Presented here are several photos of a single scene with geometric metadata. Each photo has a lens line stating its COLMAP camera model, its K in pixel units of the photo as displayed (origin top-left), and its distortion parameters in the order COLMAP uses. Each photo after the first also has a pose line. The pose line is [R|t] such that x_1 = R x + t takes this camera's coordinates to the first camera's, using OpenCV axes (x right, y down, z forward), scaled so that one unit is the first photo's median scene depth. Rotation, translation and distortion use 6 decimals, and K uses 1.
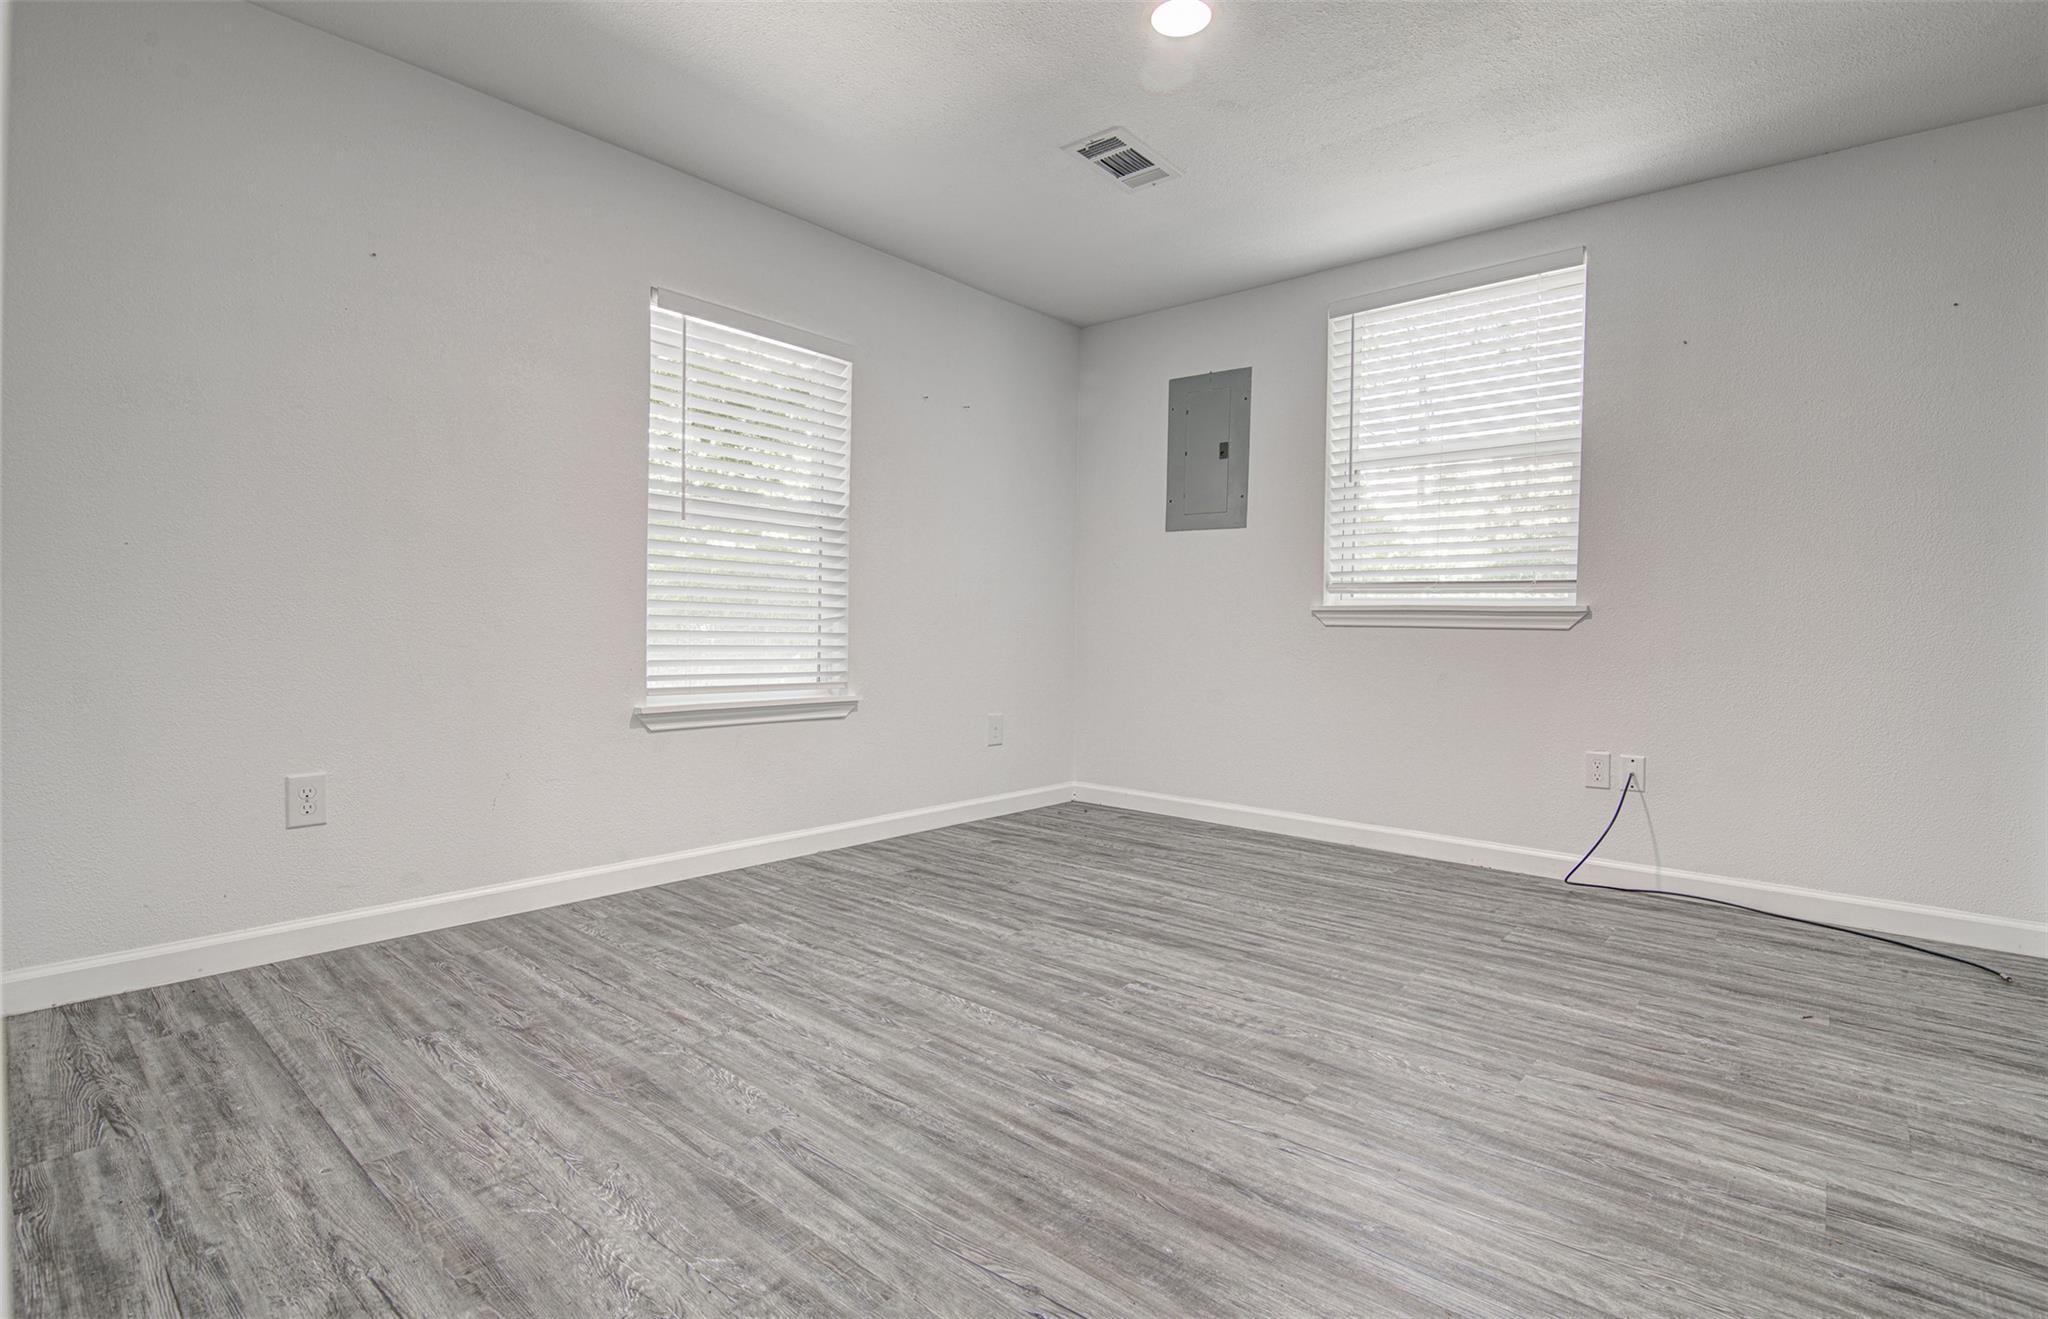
lens RADIAL K [[954.2, 0, 1023.0], [0, 954.2, 658.0], [0, 0, 1]] dist [-0.019952, 0.001376]
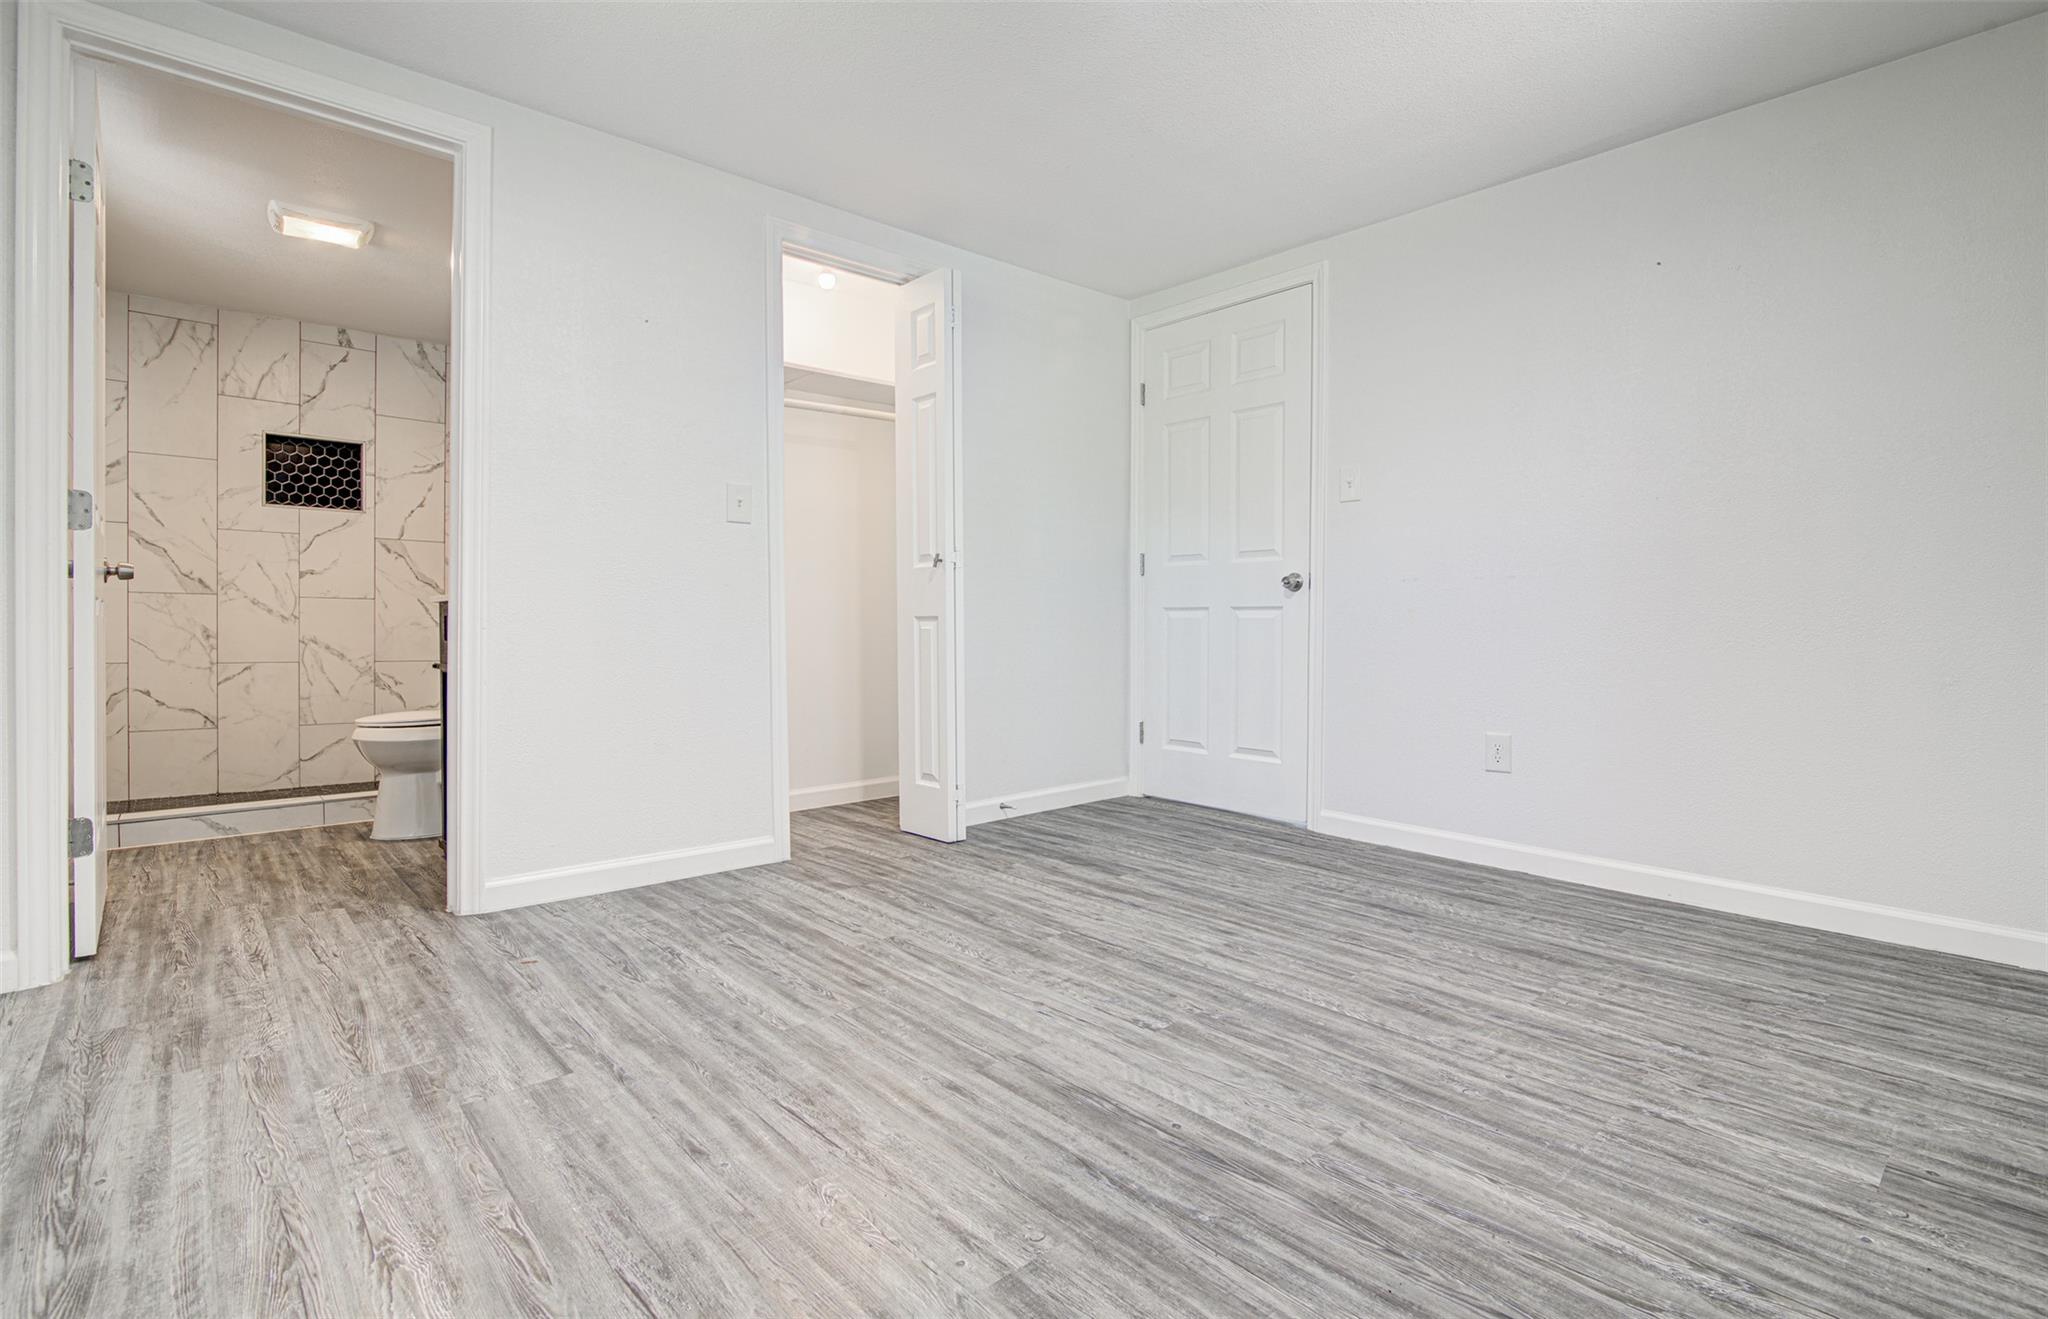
lens RADIAL K [[954.2, 0, 1026.2], [0, 954.2, 652.6], [0, 0, 1]] dist [-0.019952, 0.001376]
pose [[-0.992380, -0.024966, 0.120655, 0.139917], [-0.017593, 0.997934, 0.061795, -0.043916], [-0.121949, 0.059202, -0.990769, 1.843667]]
